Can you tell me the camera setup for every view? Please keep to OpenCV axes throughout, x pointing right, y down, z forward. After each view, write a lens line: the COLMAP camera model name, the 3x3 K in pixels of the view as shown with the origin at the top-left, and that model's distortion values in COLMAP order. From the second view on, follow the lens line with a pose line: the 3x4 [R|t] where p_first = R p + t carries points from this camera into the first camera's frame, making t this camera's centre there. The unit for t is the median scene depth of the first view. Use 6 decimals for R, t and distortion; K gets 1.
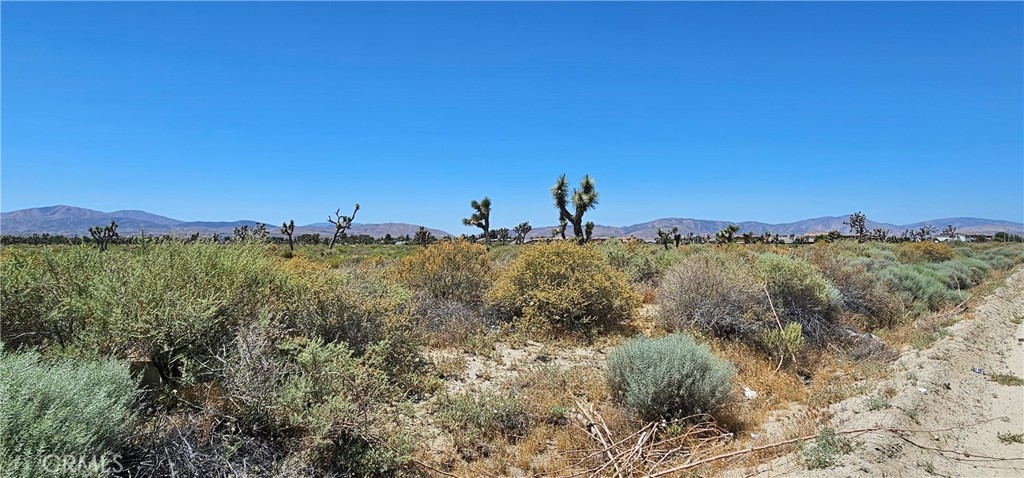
lens RADIAL K [[591.6, 0, 513.6], [0, 591.6, 238.1], [0, 0, 1]] dist [0.003918, -0.003509]
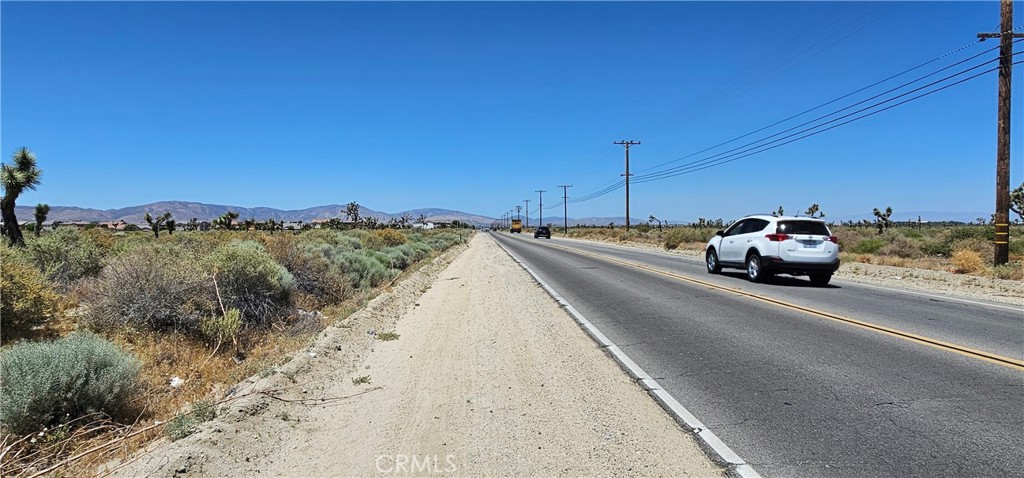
lens RADIAL K [[591.6, 0, 514.3], [0, 591.6, 235.5], [0, 0, 1]] dist [0.003918, -0.003509]
pose [[0.710339, -0.009114, 0.703801, 0.059740], [-0.004647, 0.999834, 0.017637, -0.008080], [-0.703845, -0.015799, 0.710178, -0.085692]]
